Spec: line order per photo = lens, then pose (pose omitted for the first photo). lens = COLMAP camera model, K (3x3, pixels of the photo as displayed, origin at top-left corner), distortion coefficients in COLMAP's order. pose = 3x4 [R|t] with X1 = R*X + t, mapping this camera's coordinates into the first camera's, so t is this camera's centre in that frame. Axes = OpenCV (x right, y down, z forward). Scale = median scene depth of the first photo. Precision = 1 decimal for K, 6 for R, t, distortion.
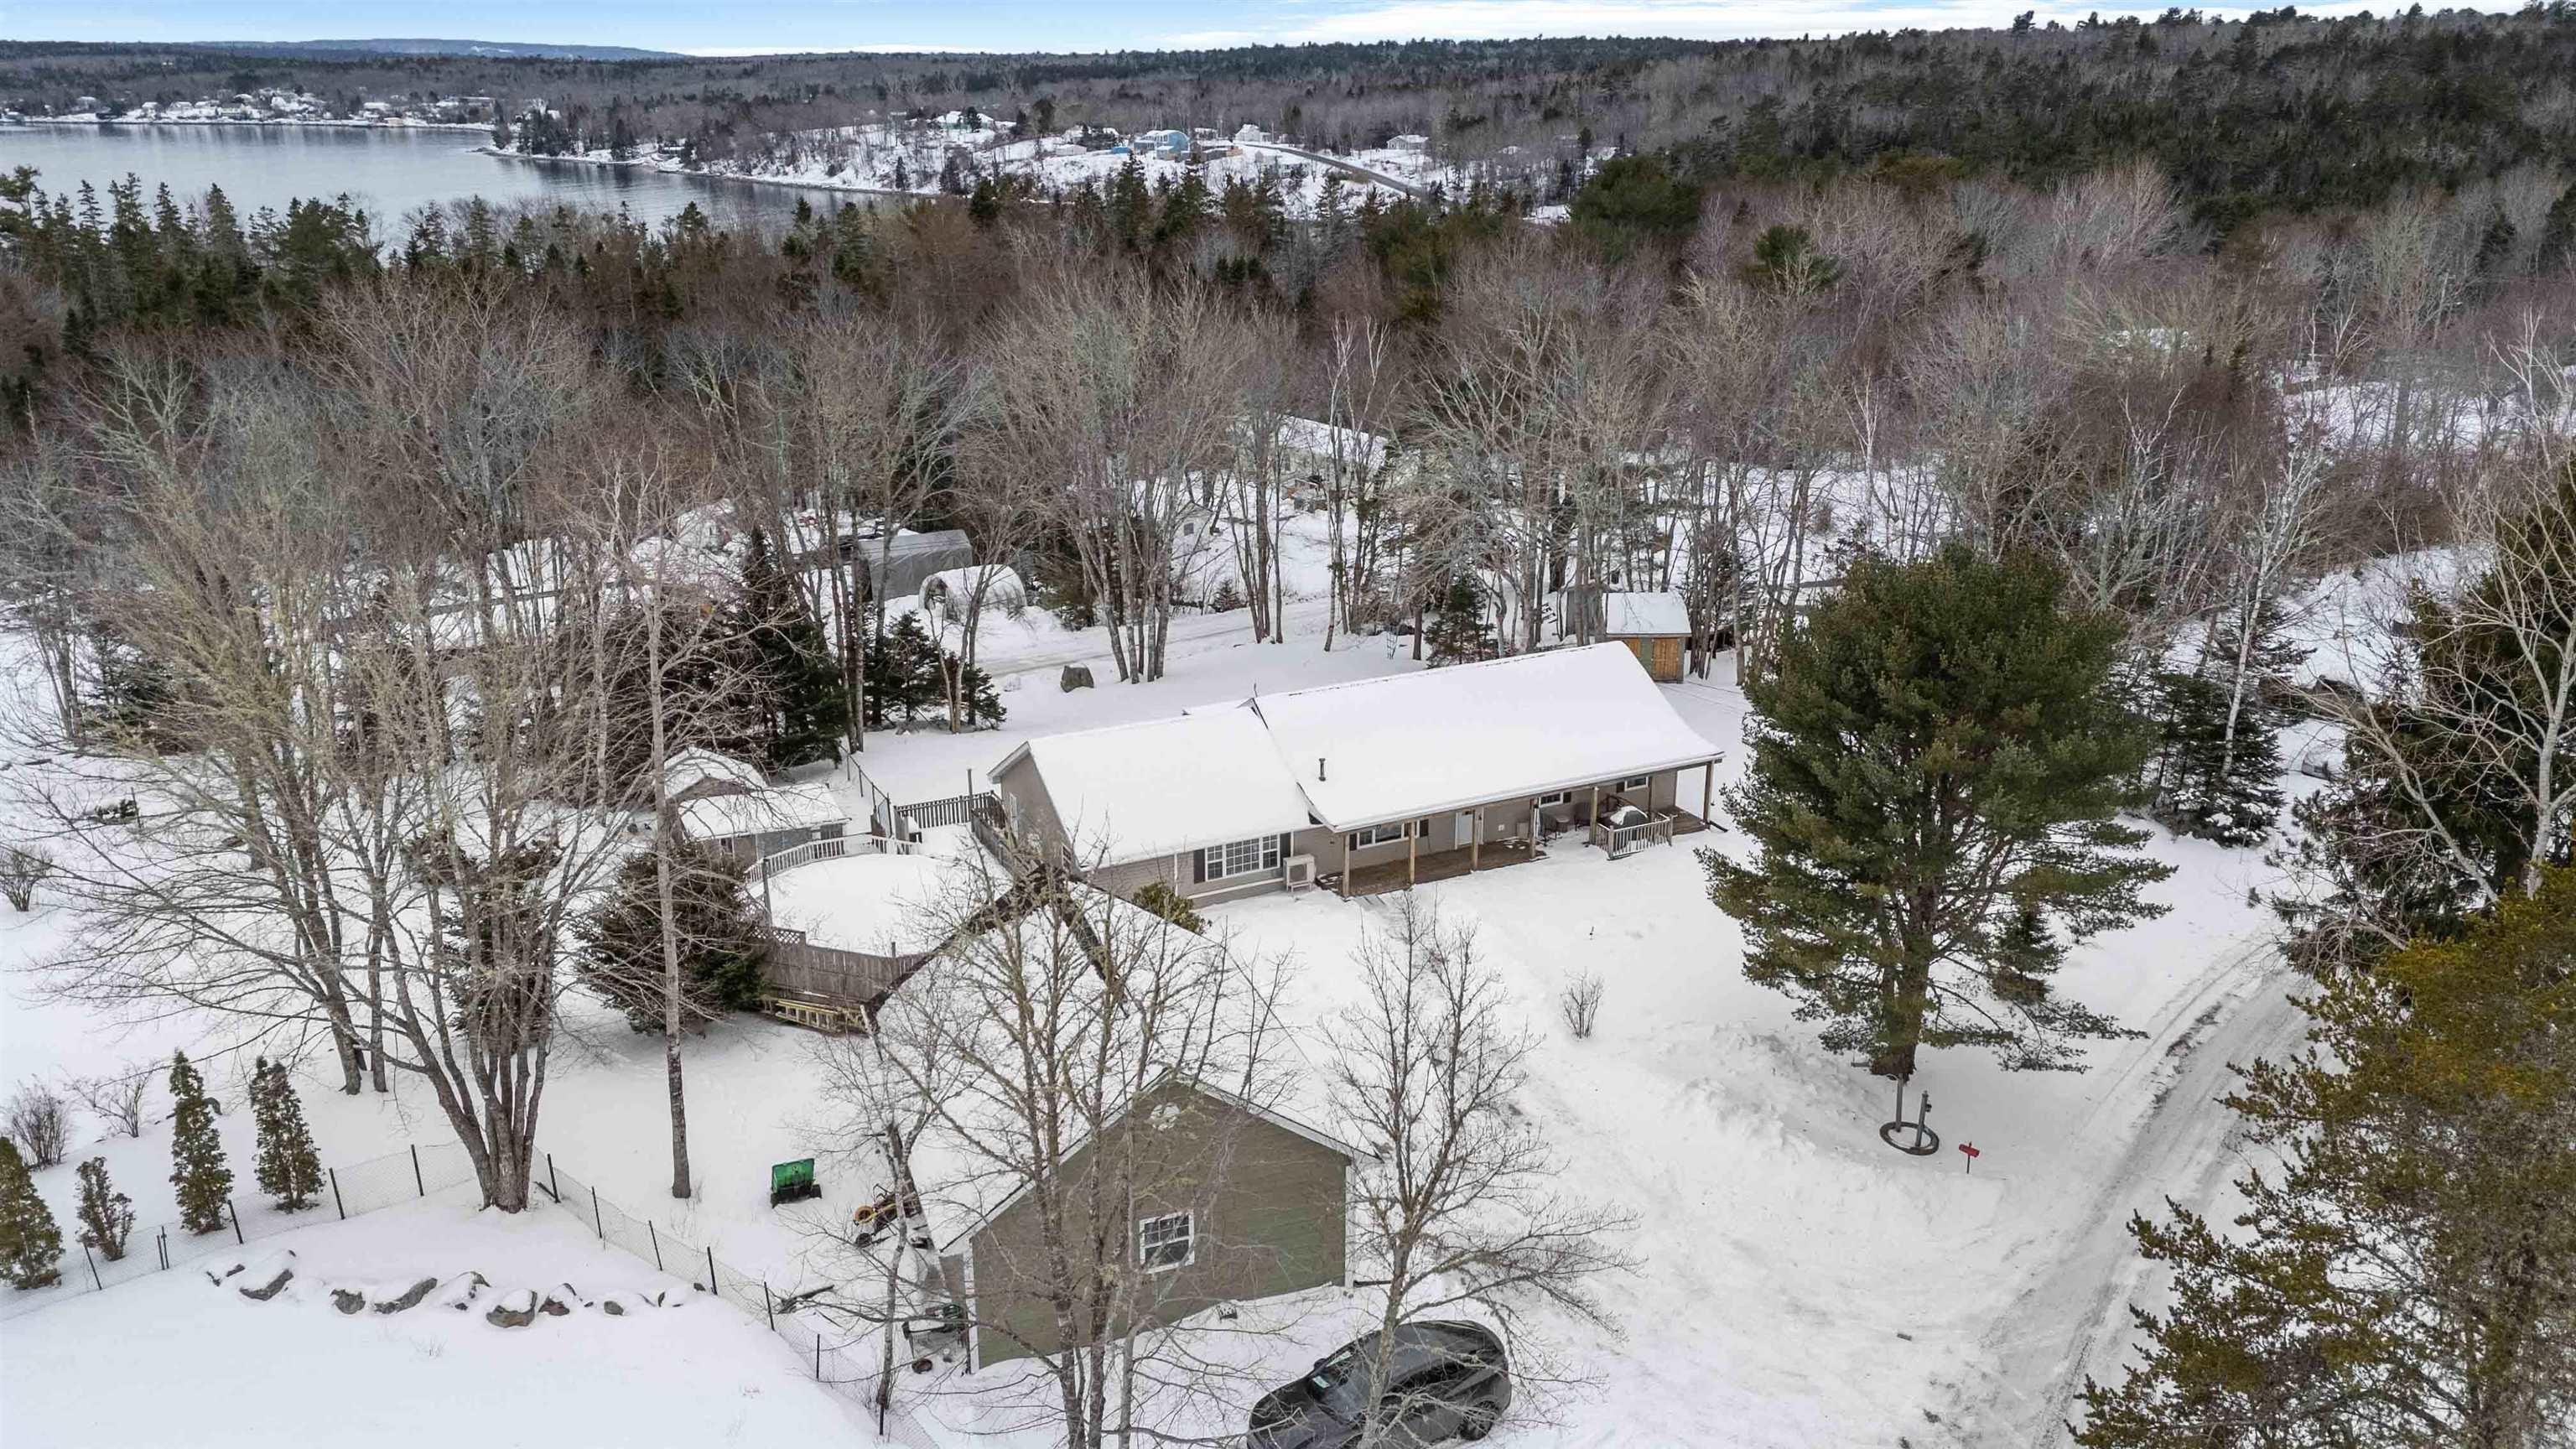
lens RADIAL K [[1882.7, 0, 1288.0], [0, 1882.7, 724.5], [0, 0, 1]] dist [0.079543, -0.071314]
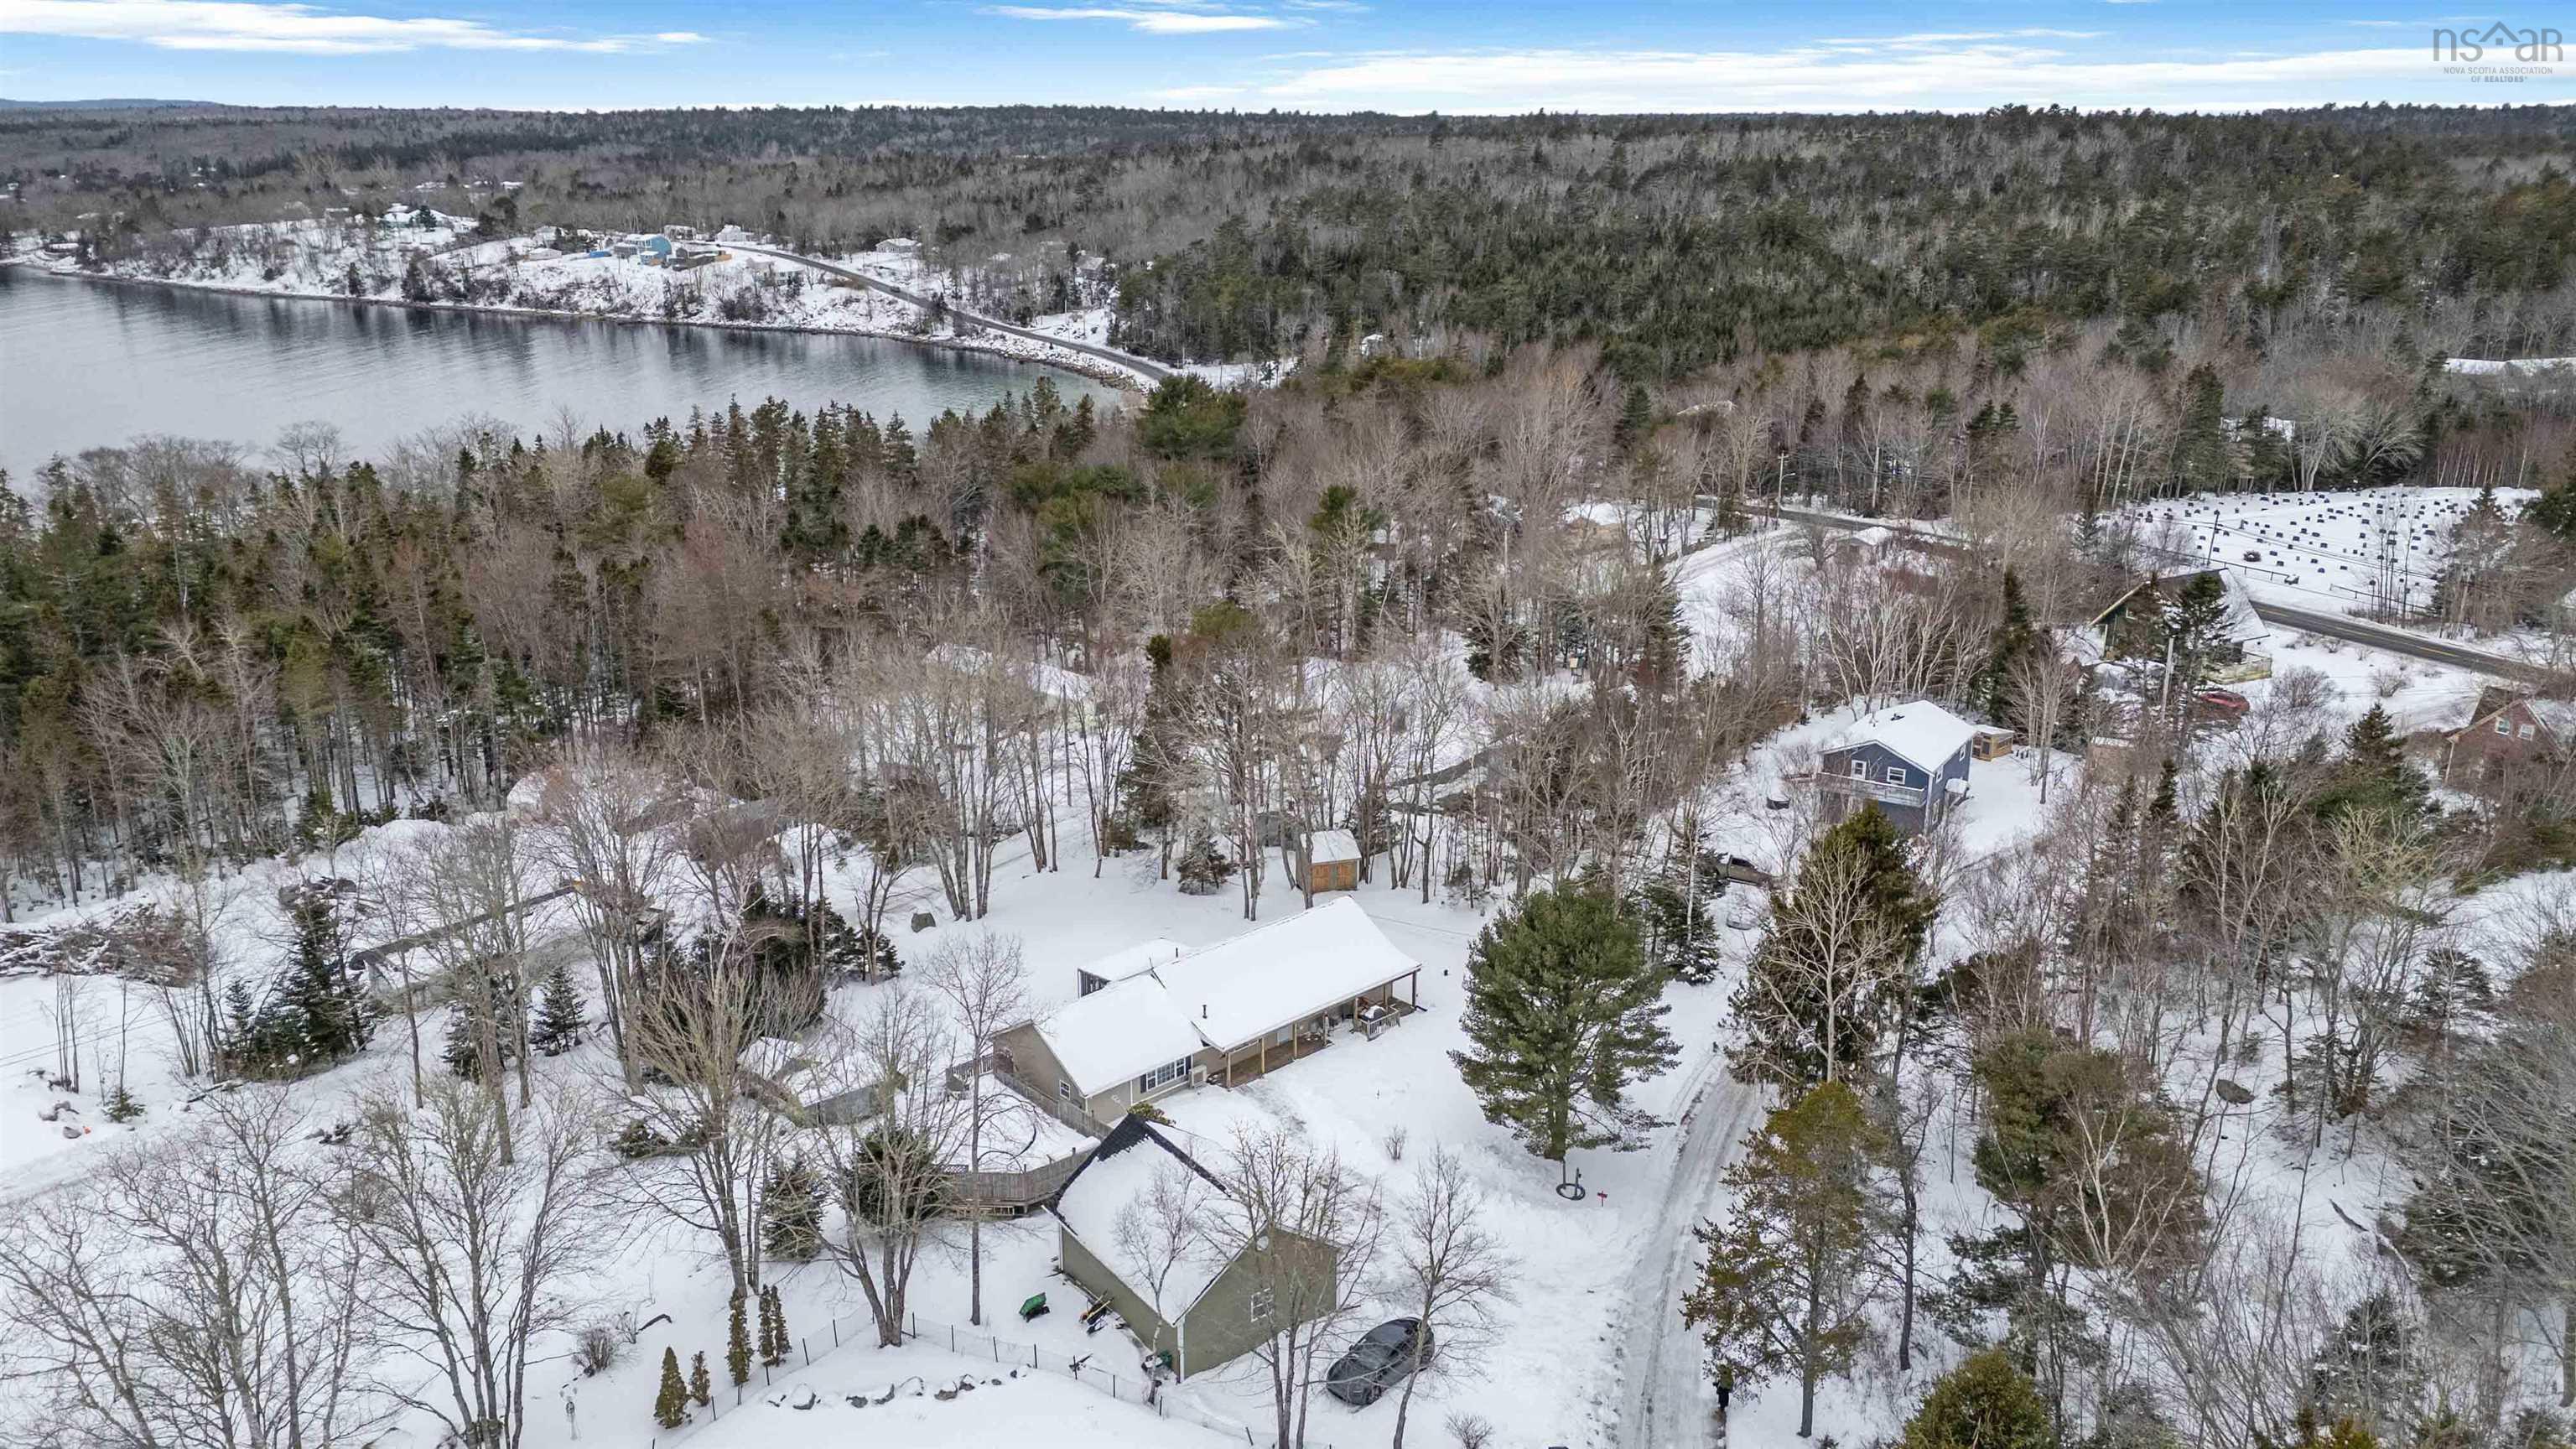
lens RADIAL K [[1882.7, 0, 1288.0], [0, 1882.7, 724.5], [0, 0, 1]] dist [0.079543, -0.071314]
pose [[0.961287, -0.083085, 0.262726, -0.029032], [0.088832, 0.995996, -0.010052, -0.018270], [-0.260839, 0.033001, 0.964818, -0.056114]]
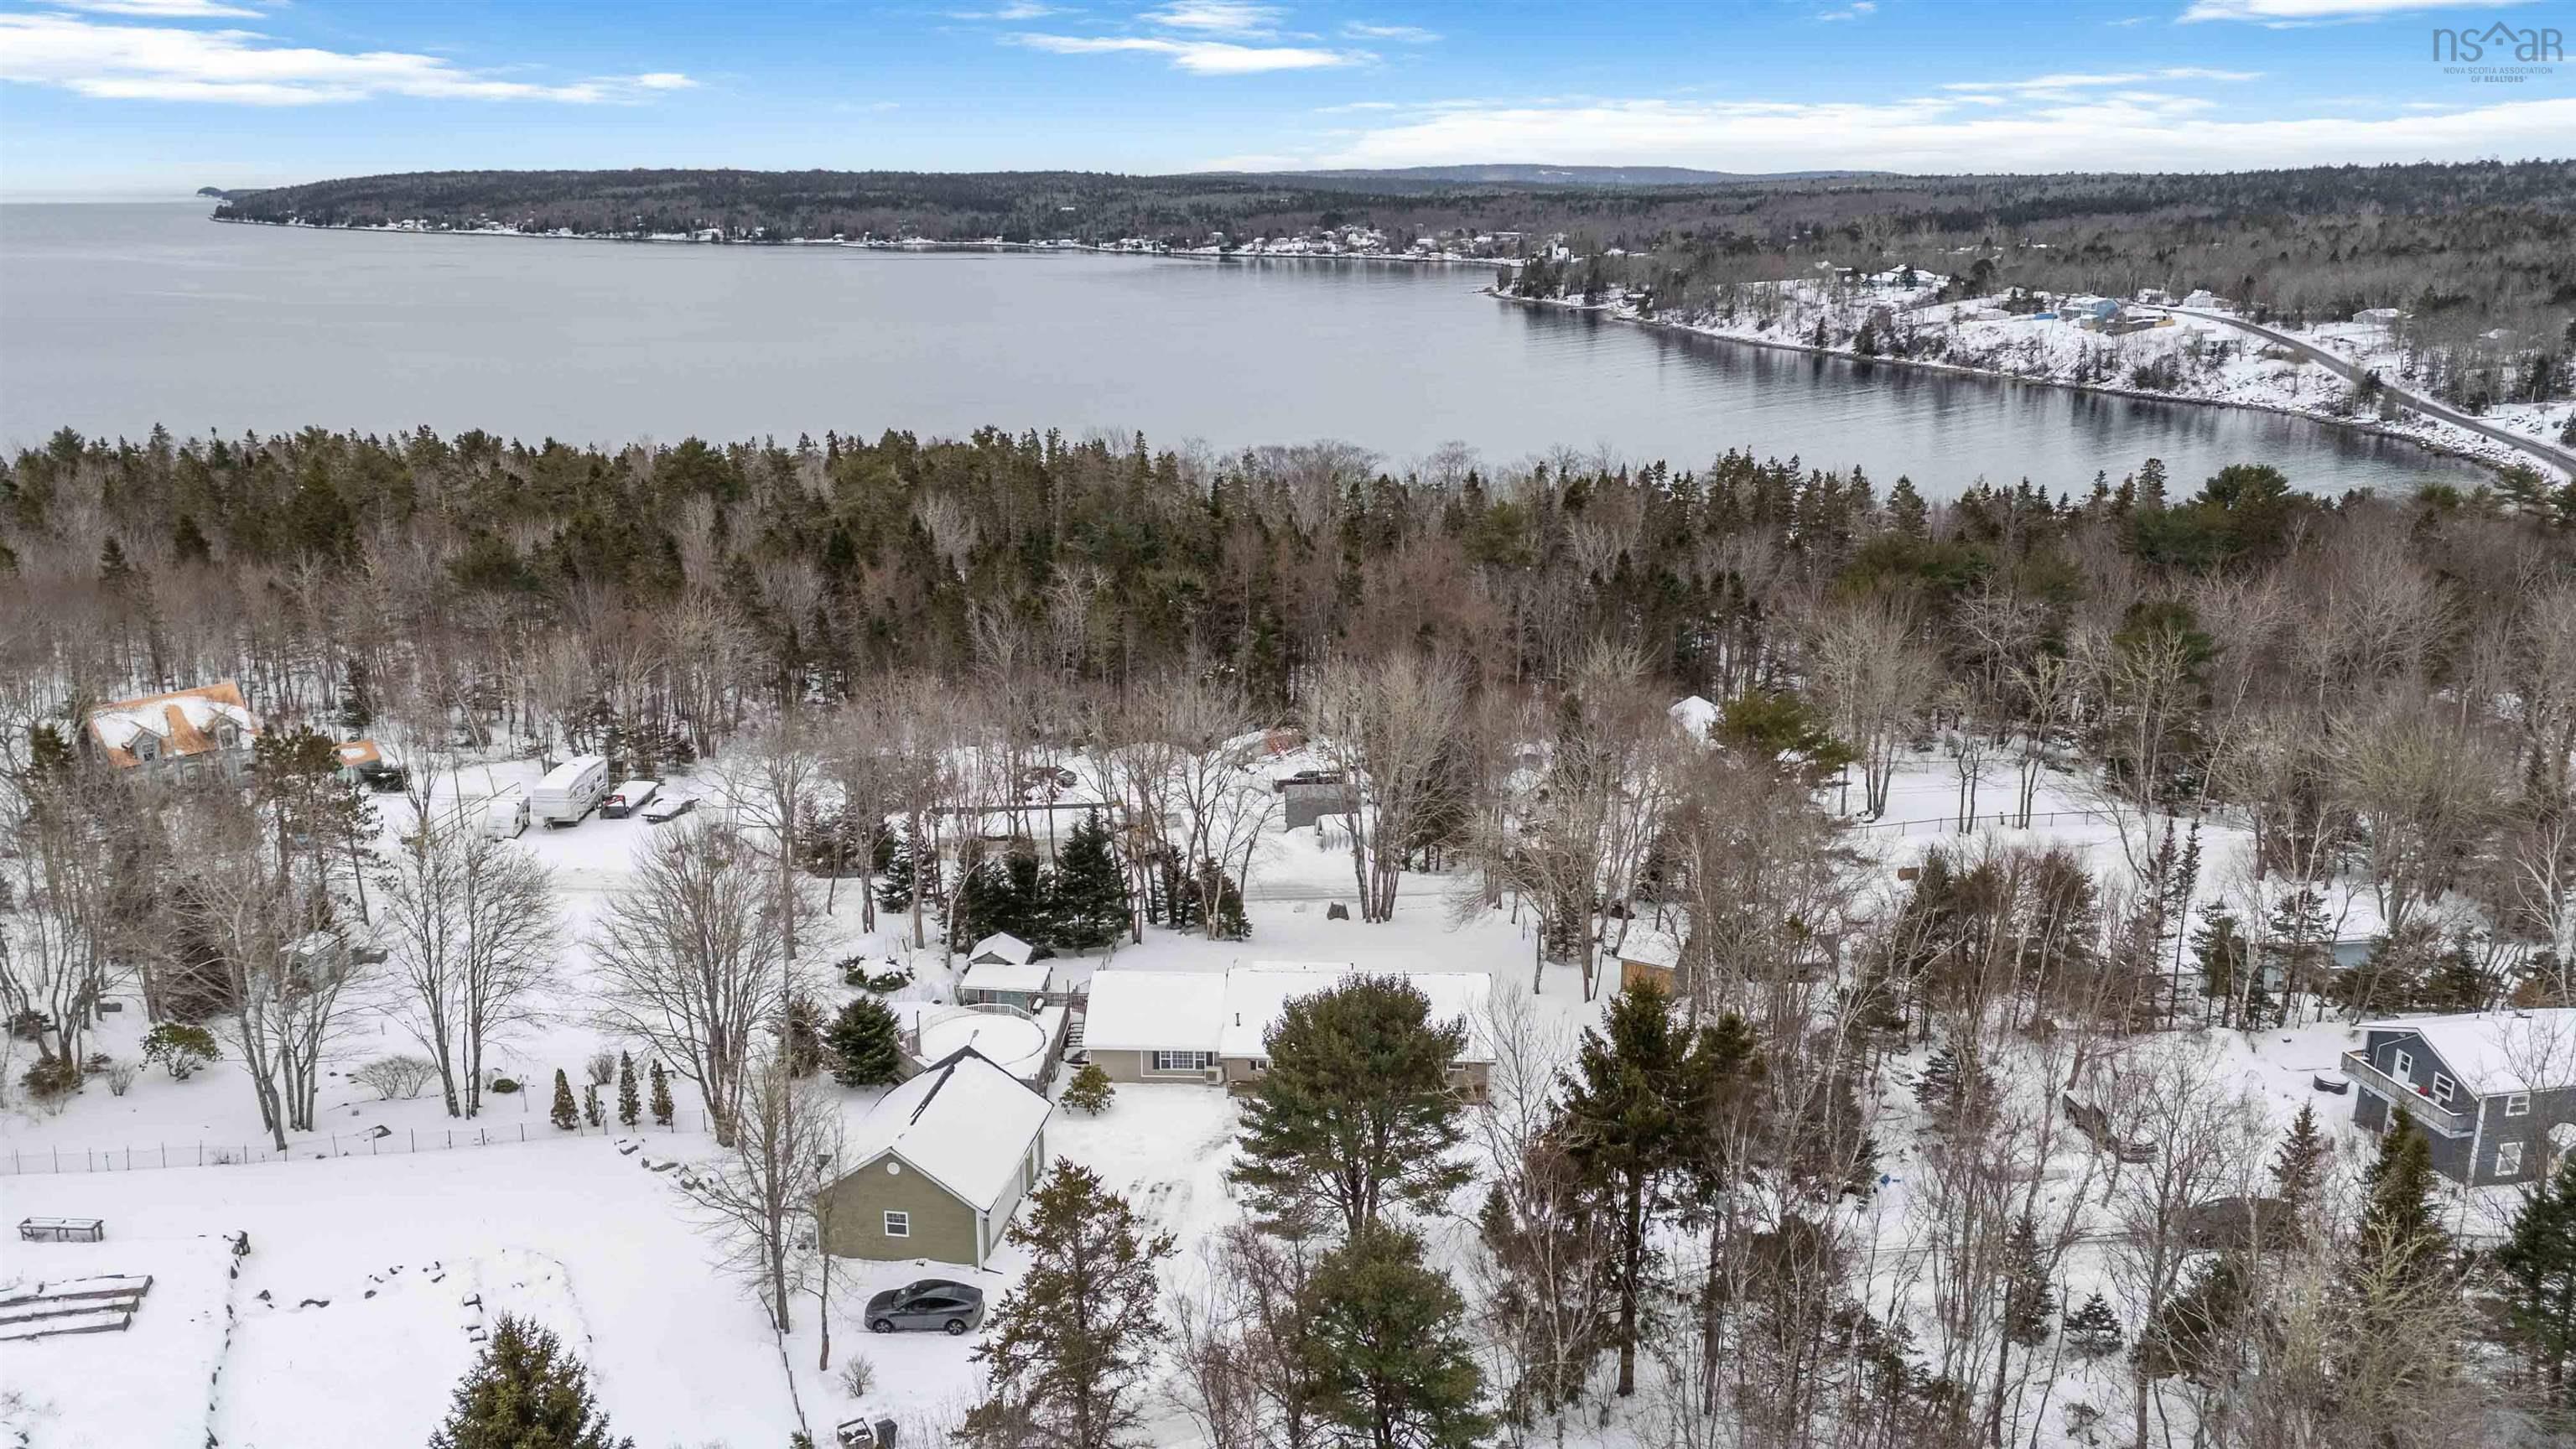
lens RADIAL K [[1882.7, 0, 1288.0], [0, 1882.7, 724.5], [0, 0, 1]] dist [0.079543, -0.071314]
pose [[0.871563, 0.131797, -0.472237, 0.076588], [-0.156386, 0.987611, -0.012994, -0.020844], [0.464674, 0.085176, 0.881376, -0.048597]]
